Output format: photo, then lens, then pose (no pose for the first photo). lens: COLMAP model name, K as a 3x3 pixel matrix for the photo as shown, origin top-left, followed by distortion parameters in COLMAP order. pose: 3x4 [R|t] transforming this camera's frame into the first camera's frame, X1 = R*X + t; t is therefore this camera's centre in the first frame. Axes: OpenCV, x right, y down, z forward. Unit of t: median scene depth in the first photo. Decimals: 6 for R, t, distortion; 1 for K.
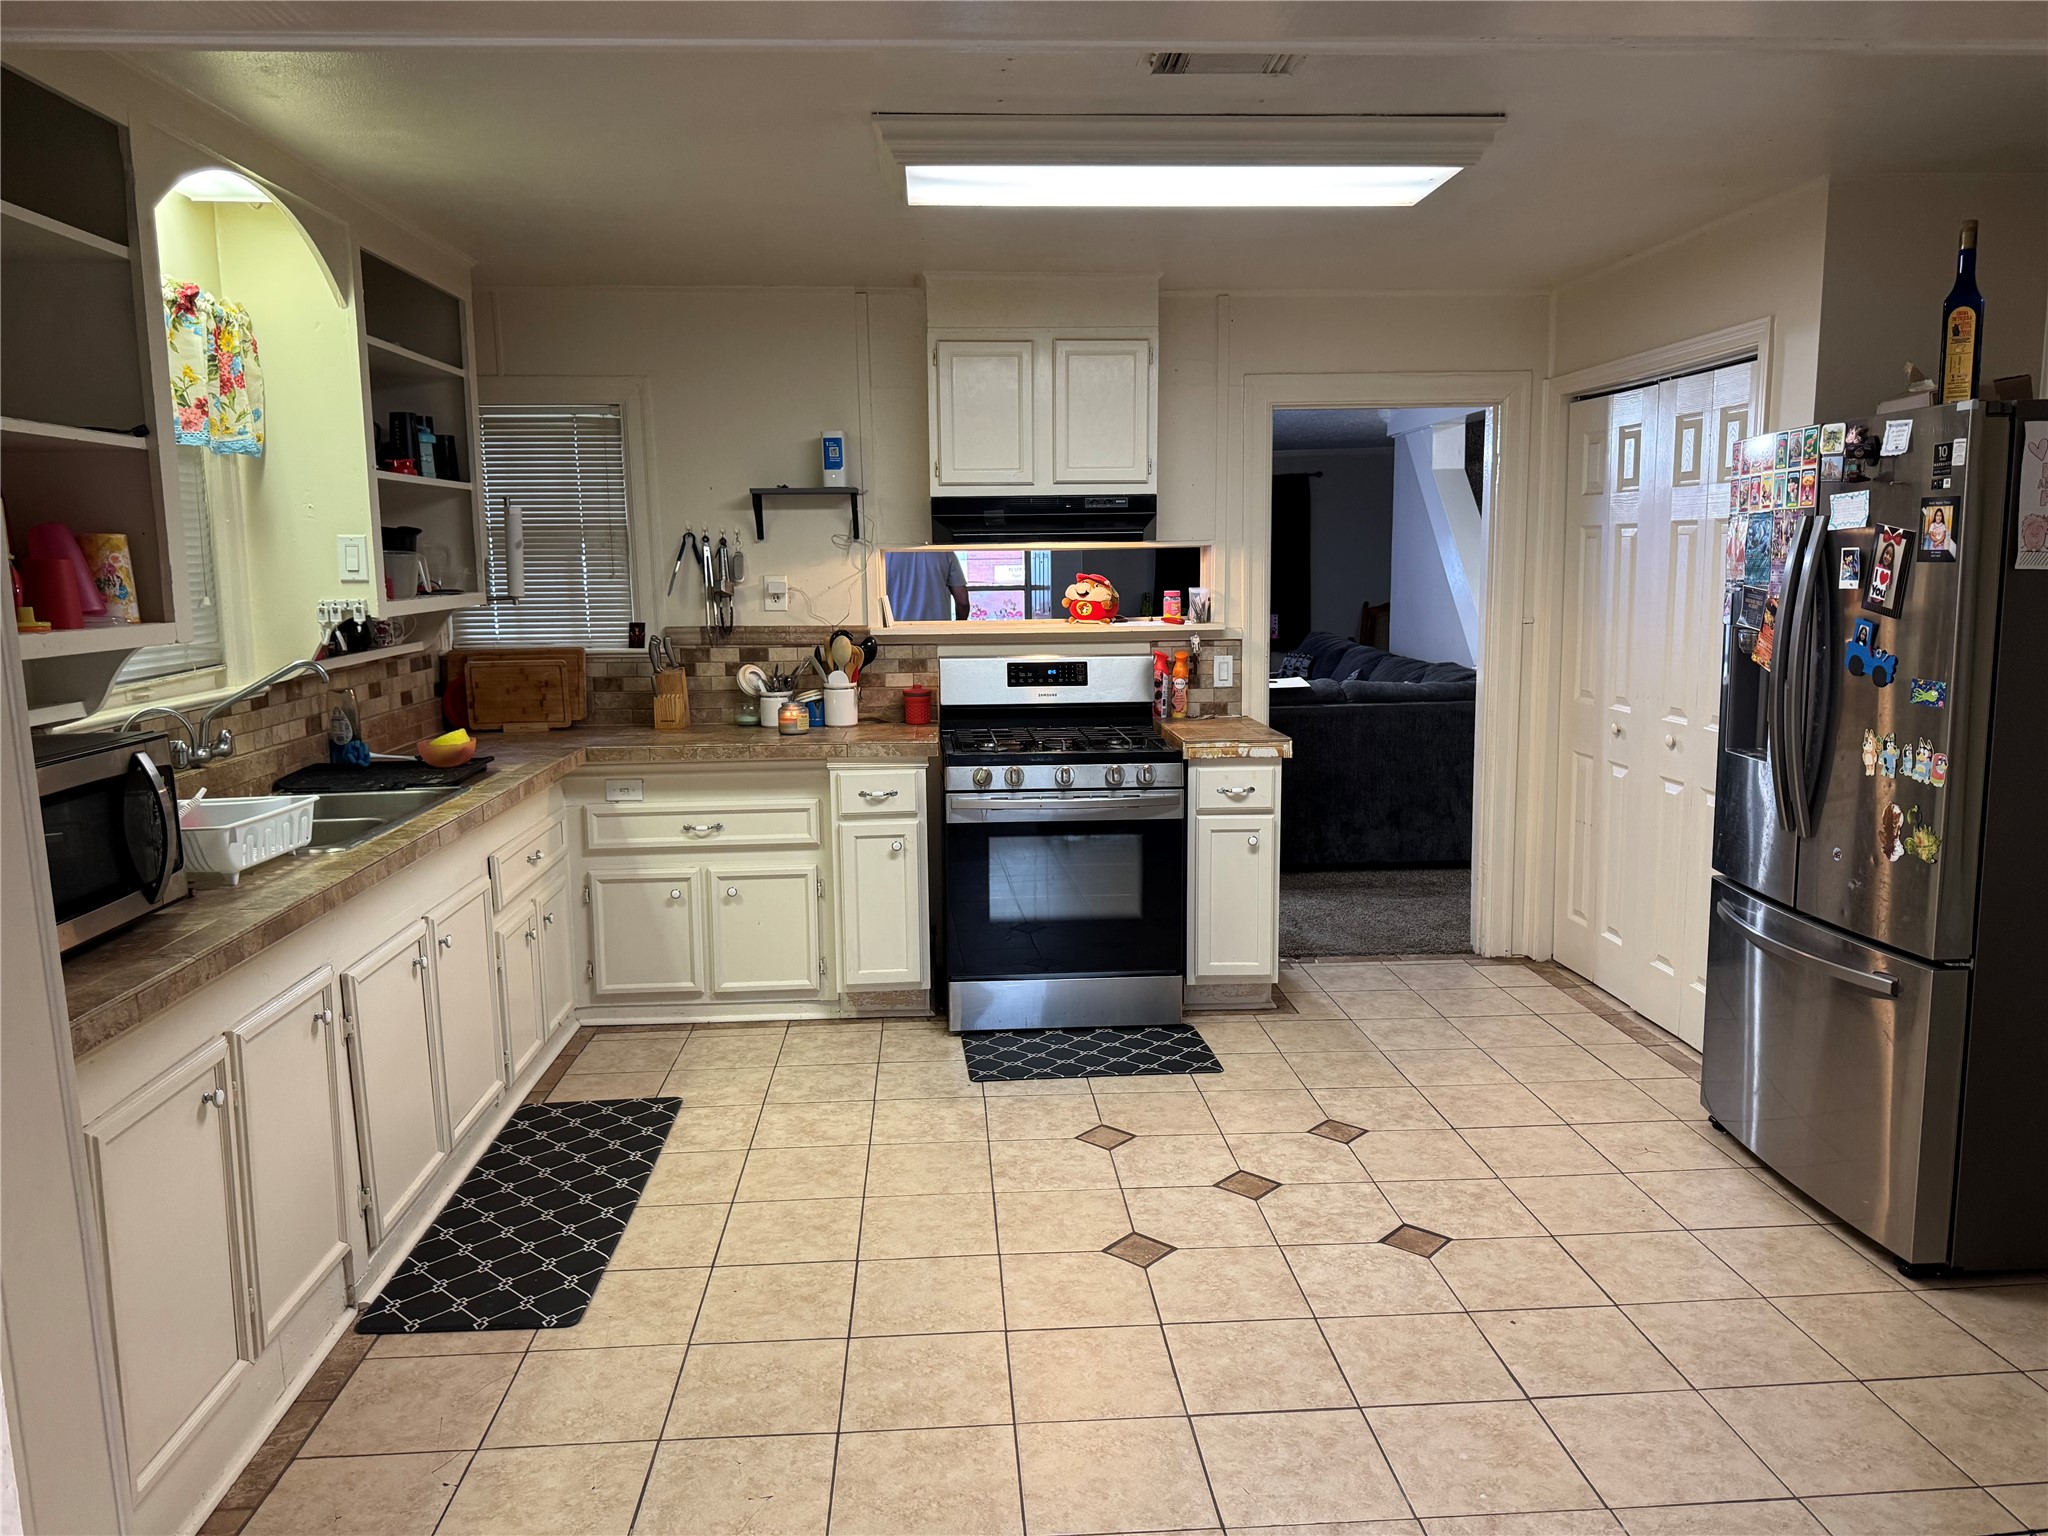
lens RADIAL K [[1445.5, 0, 1016.9], [0, 1445.5, 774.6], [0, 0, 1]] dist [0.082532, -0.096405]
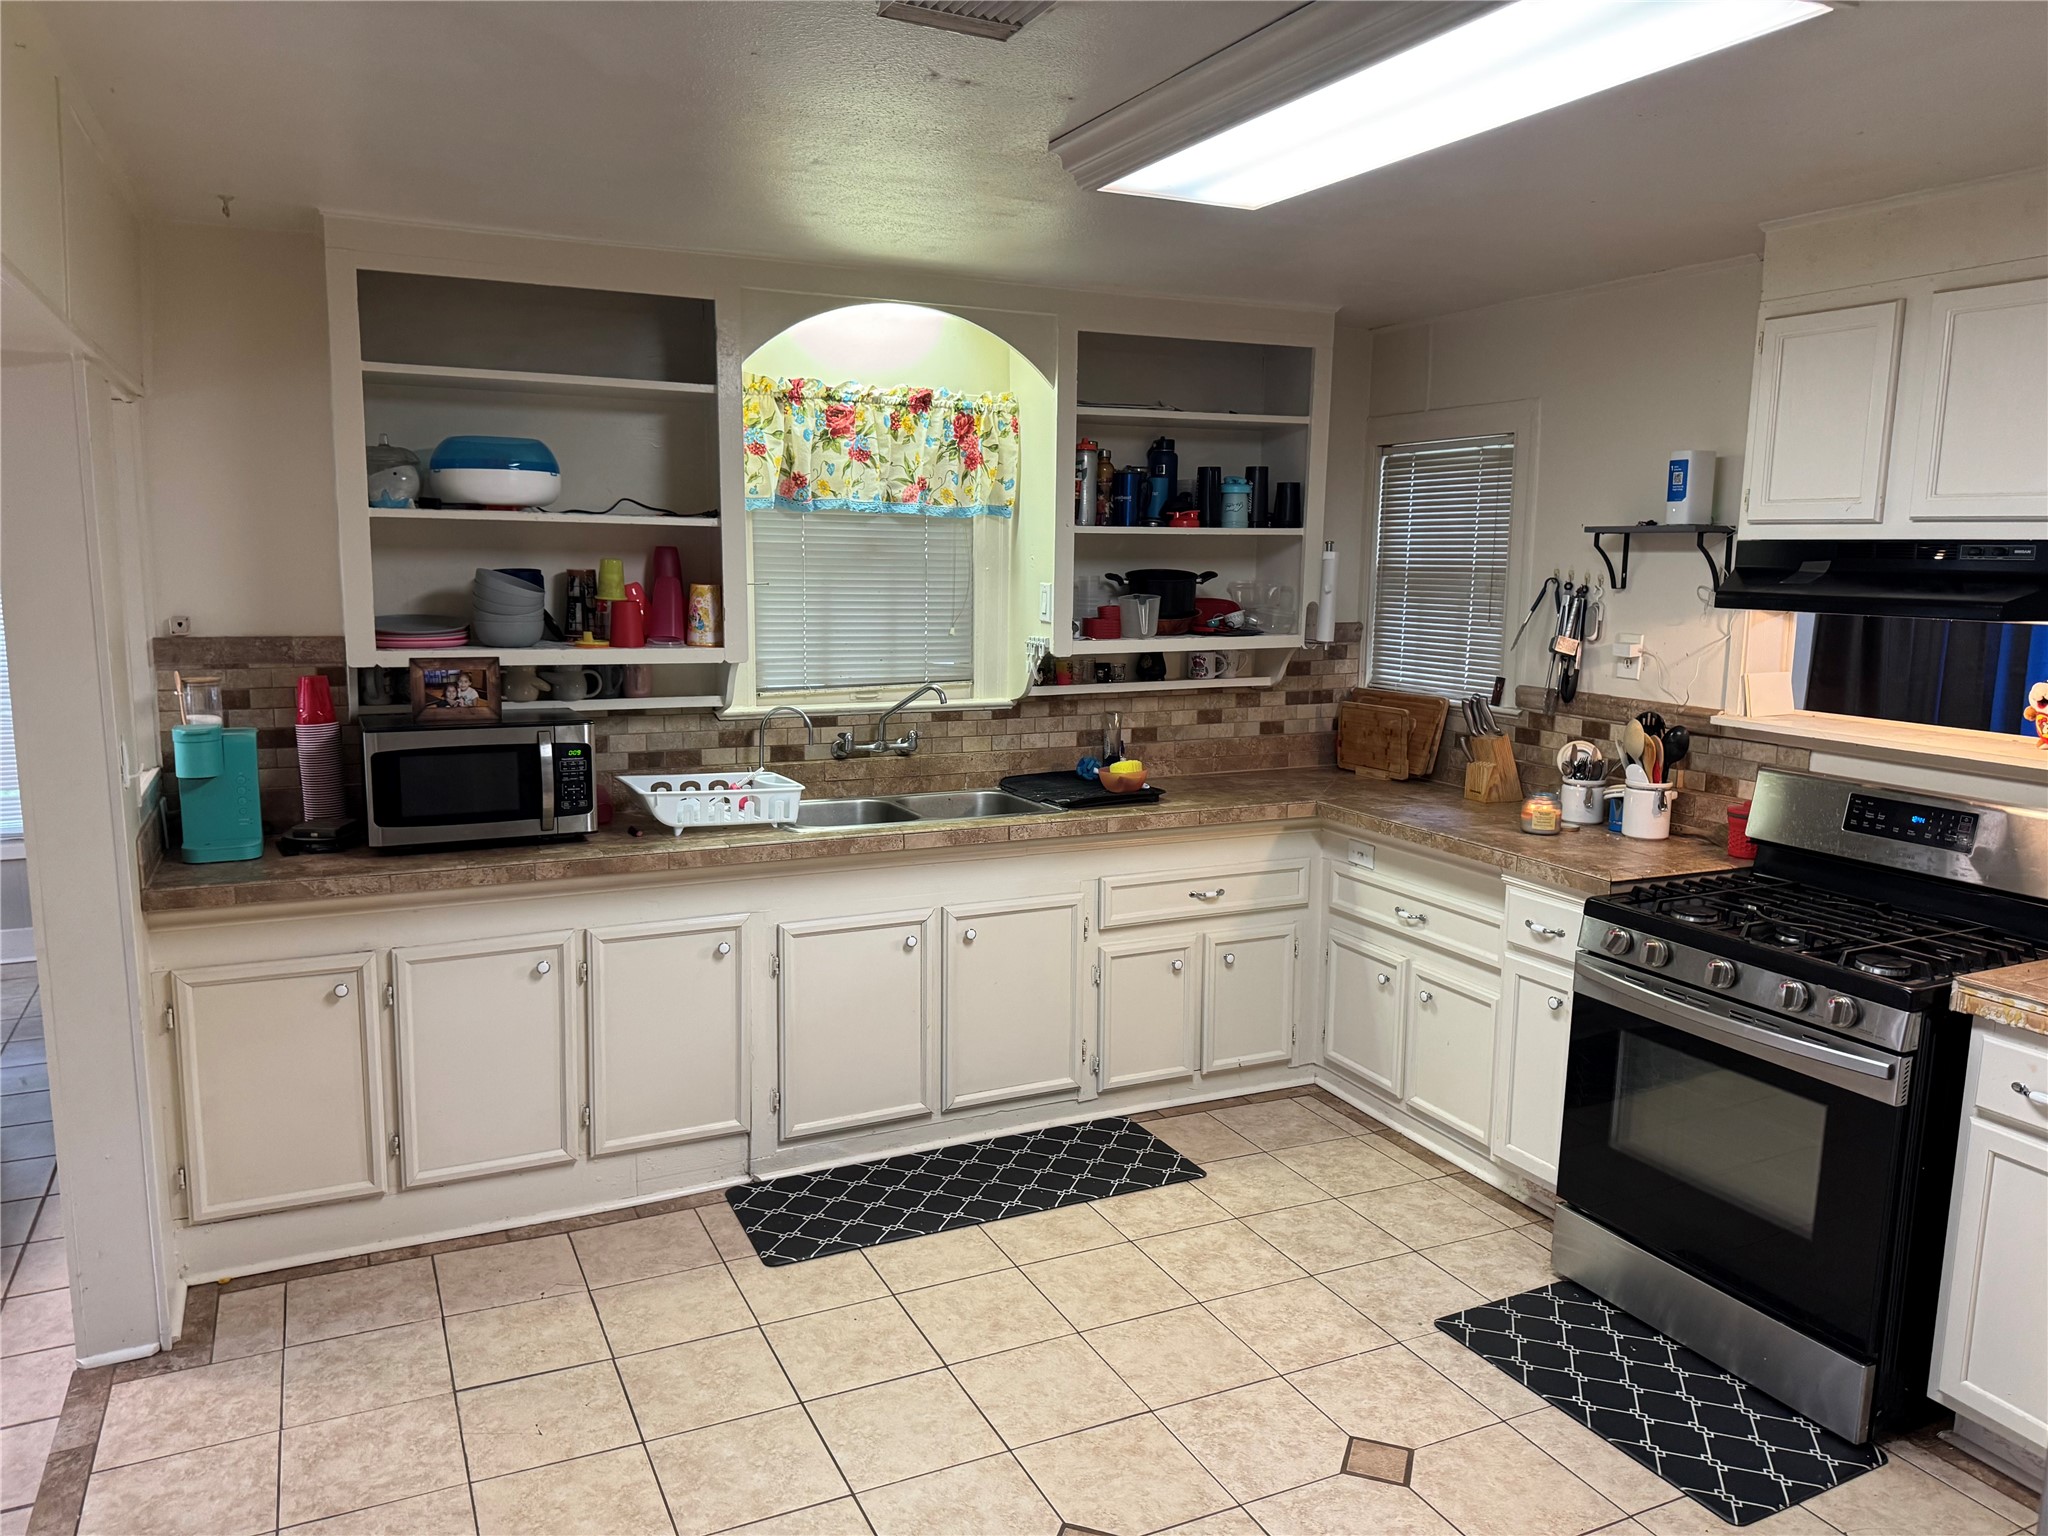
lens RADIAL K [[1445.5, 0, 1013.0], [0, 1445.5, 768.7], [0, 0, 1]] dist [0.082532, -0.096405]
pose [[0.371387, 0.158459, -0.914856, 0.498149], [-0.155590, 0.982017, 0.106930, -0.109864], [0.915349, 0.102630, 0.389363, 0.435673]]
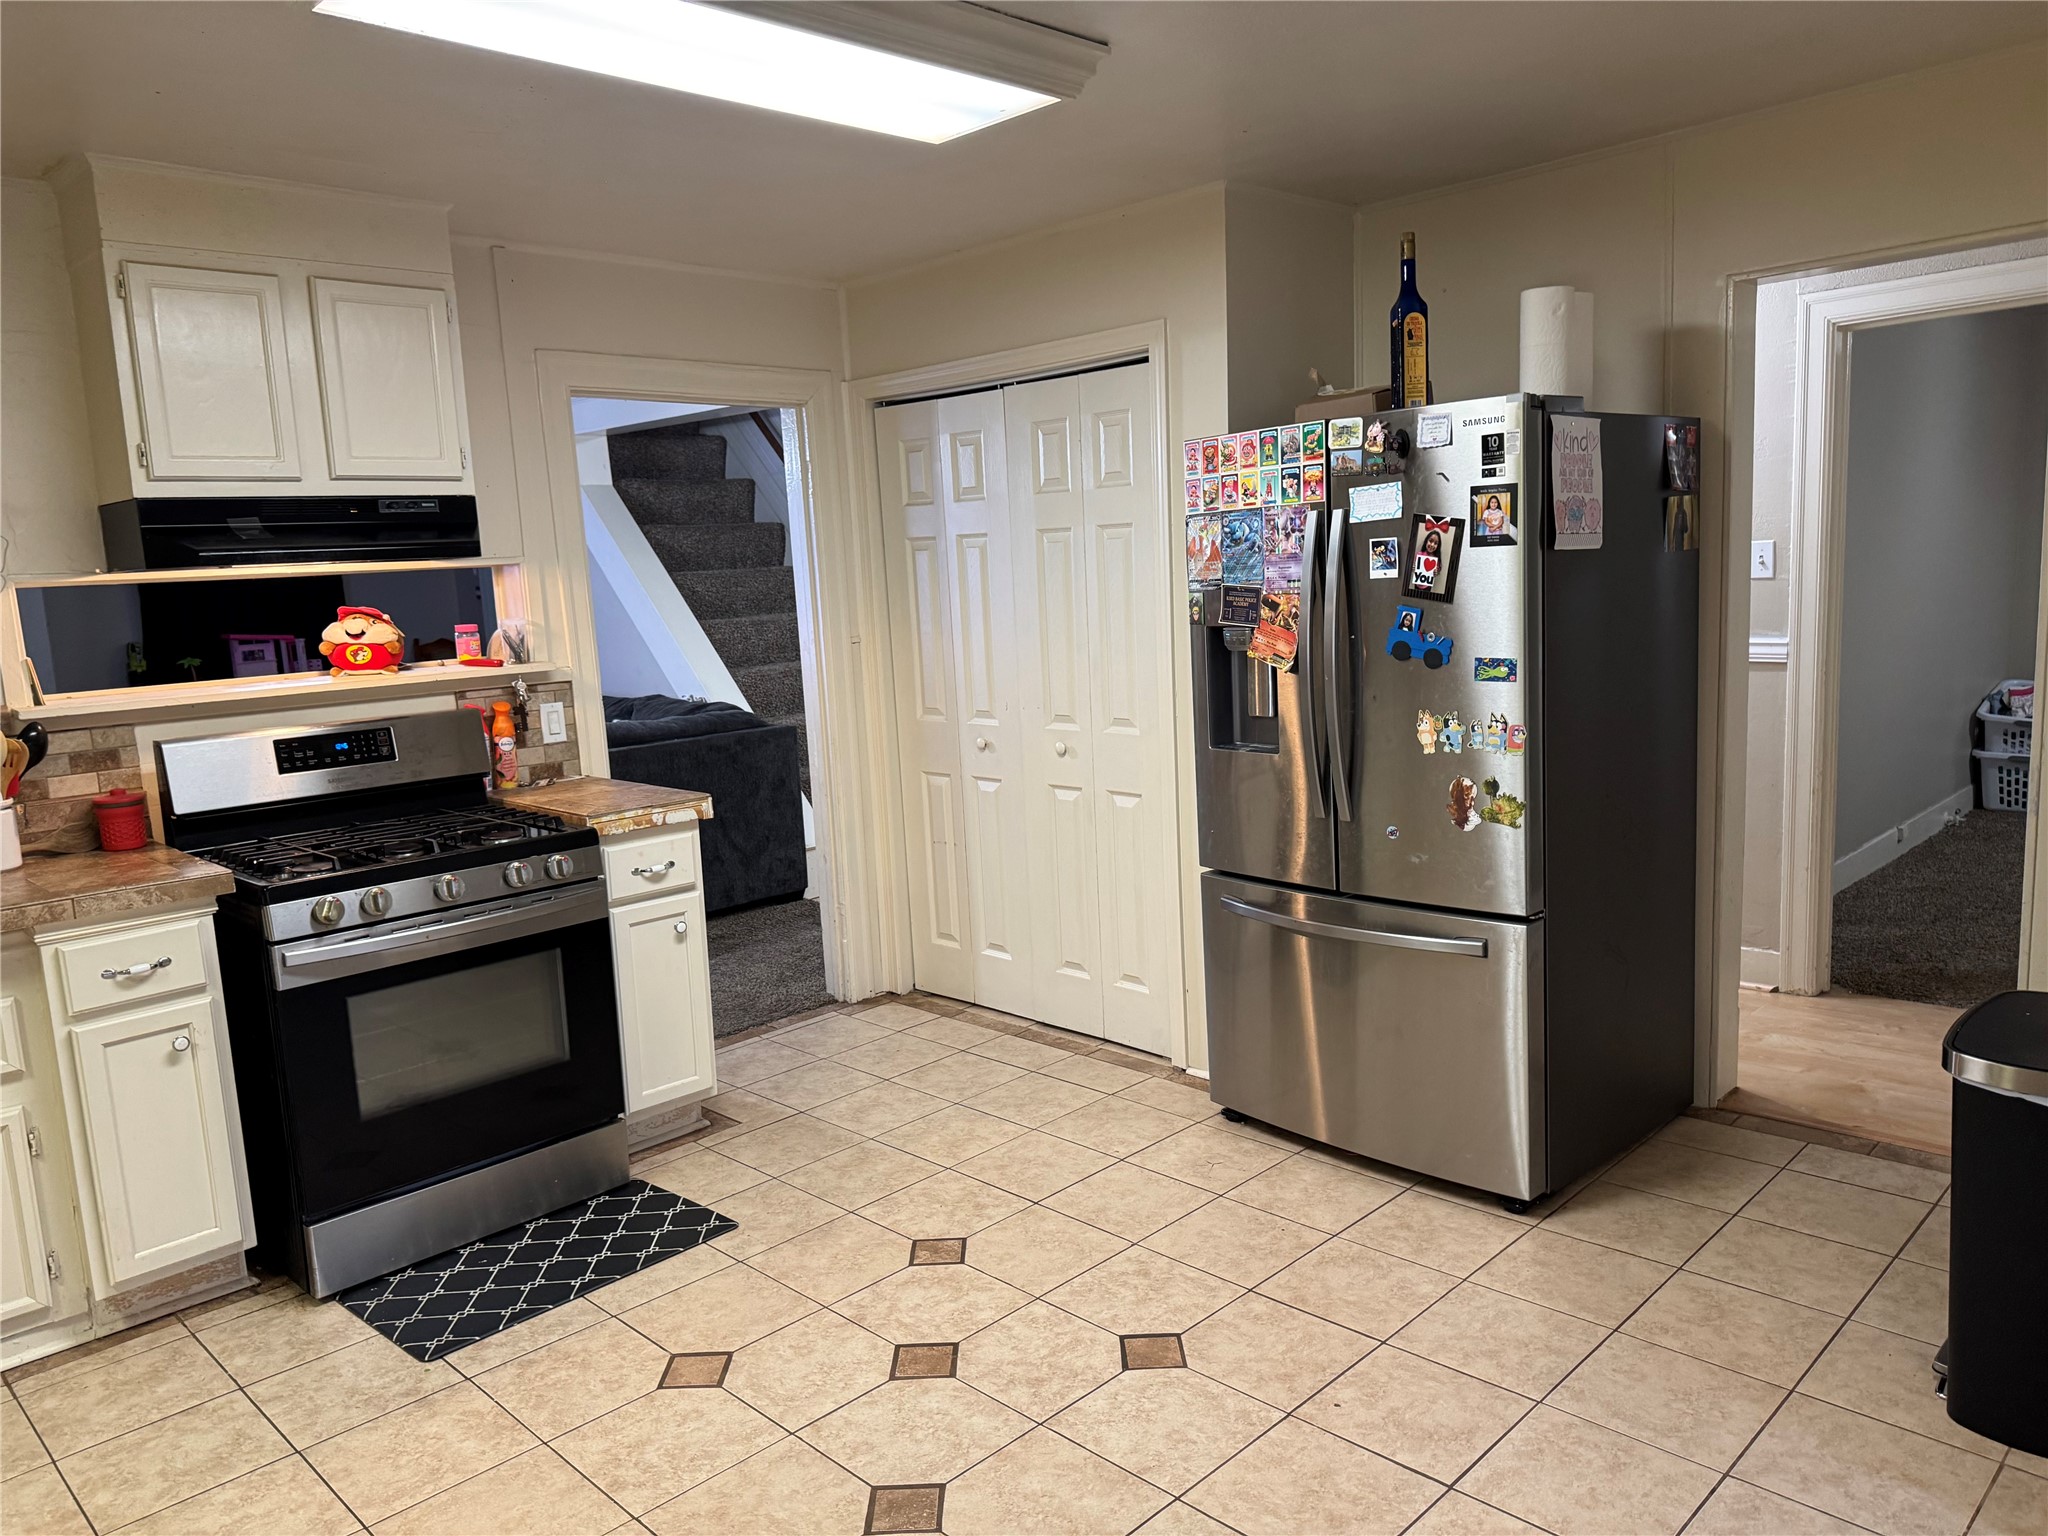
lens RADIAL K [[1445.5, 0, 1026.7], [0, 1445.5, 778.7], [0, 0, 1]] dist [0.082532, -0.096405]
pose [[0.753128, -0.123140, 0.646246, -0.208639], [0.135950, 0.990254, 0.030256, -0.035043], [-0.643673, 0.065071, 0.762529, 0.264837]]
